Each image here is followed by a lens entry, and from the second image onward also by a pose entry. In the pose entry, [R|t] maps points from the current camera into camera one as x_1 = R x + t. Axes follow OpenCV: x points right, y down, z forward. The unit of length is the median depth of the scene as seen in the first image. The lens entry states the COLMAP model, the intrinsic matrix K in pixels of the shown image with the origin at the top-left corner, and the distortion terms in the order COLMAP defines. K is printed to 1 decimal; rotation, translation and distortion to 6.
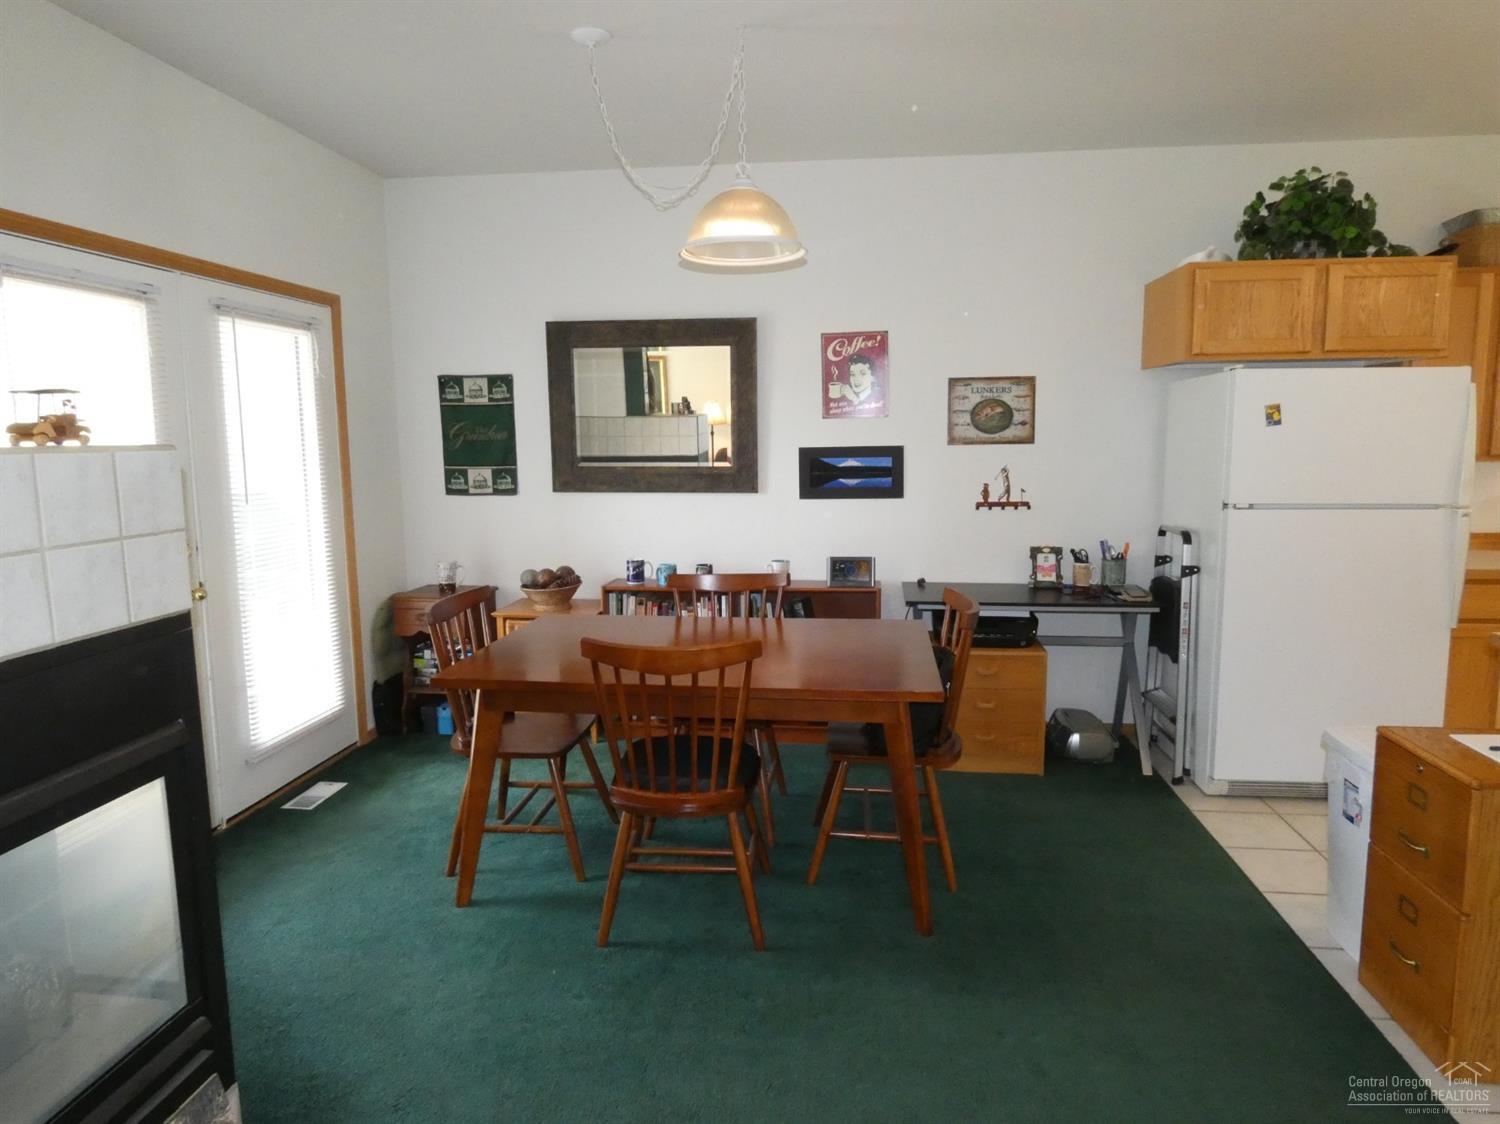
lens RADIAL K [[924.3, 0, 753.0], [0, 924.3, 558.0], [0, 0, 1]] dist [-0.022370, 0.006513]
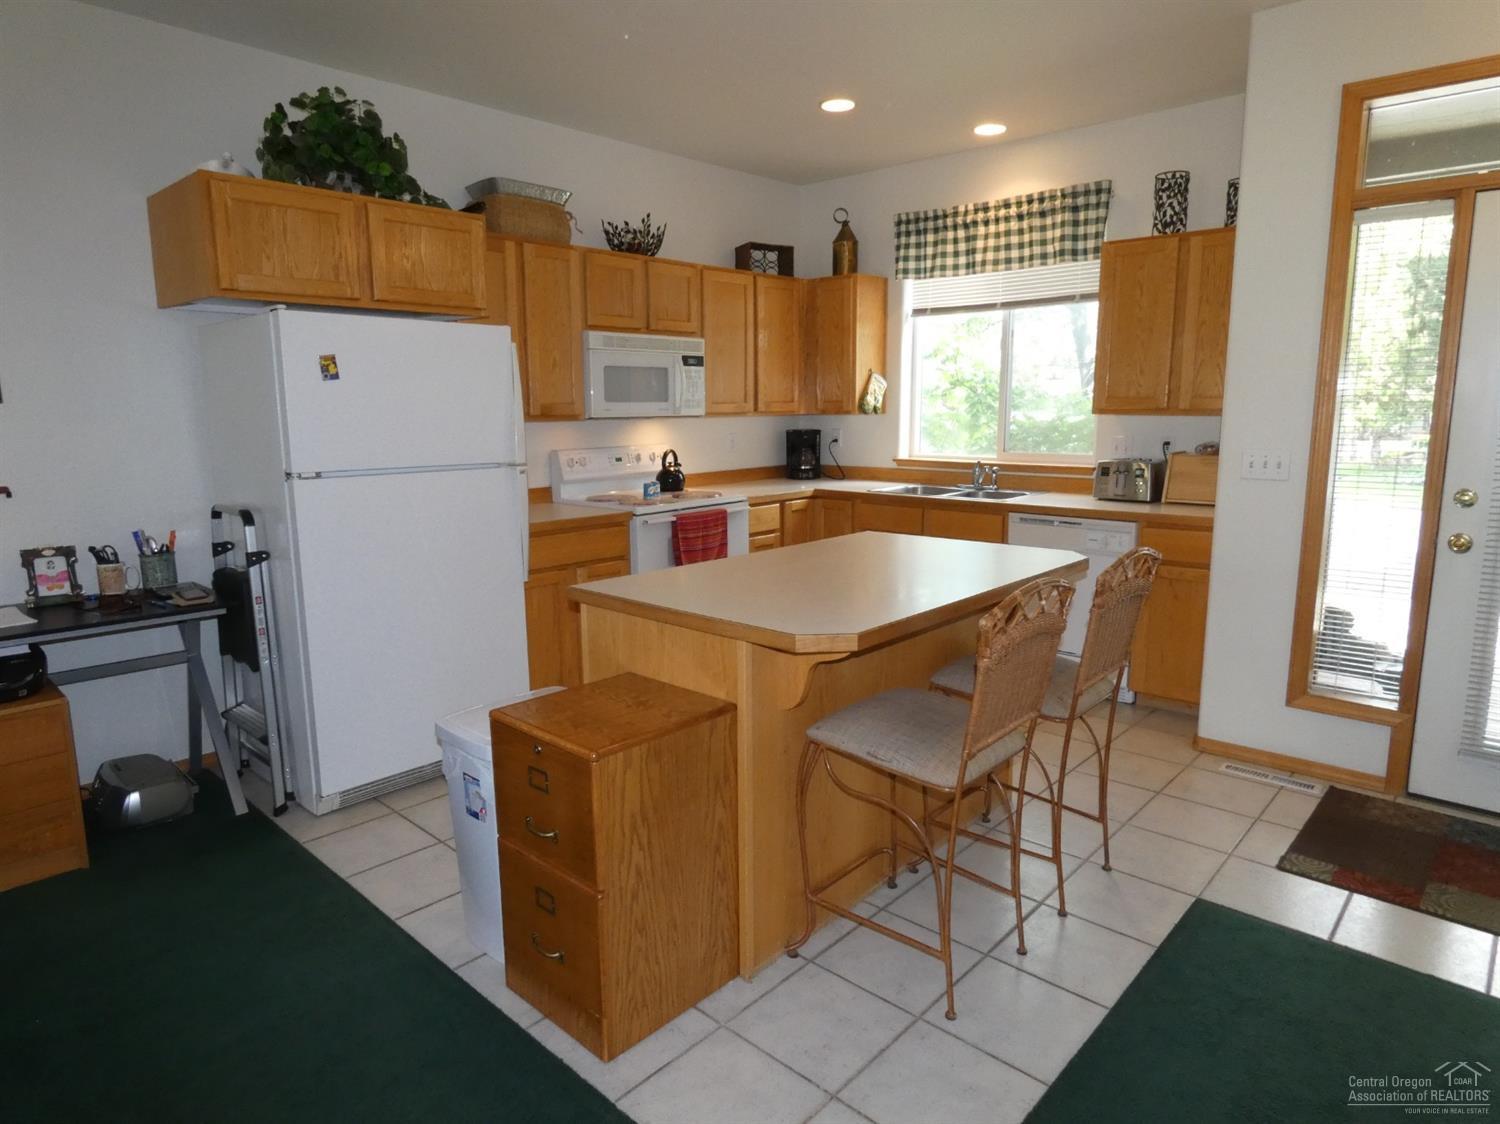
lens RADIAL K [[901.2, 0, 749.7], [0, 901.2, 559.8], [0, 0, 1]] dist [-0.002969, -0.001395]
pose [[0.592906, -0.127316, 0.795143, 0.099196], [0.102730, 0.991313, 0.082125, -0.005174], [-0.798692, 0.032992, 0.600835, 0.171494]]
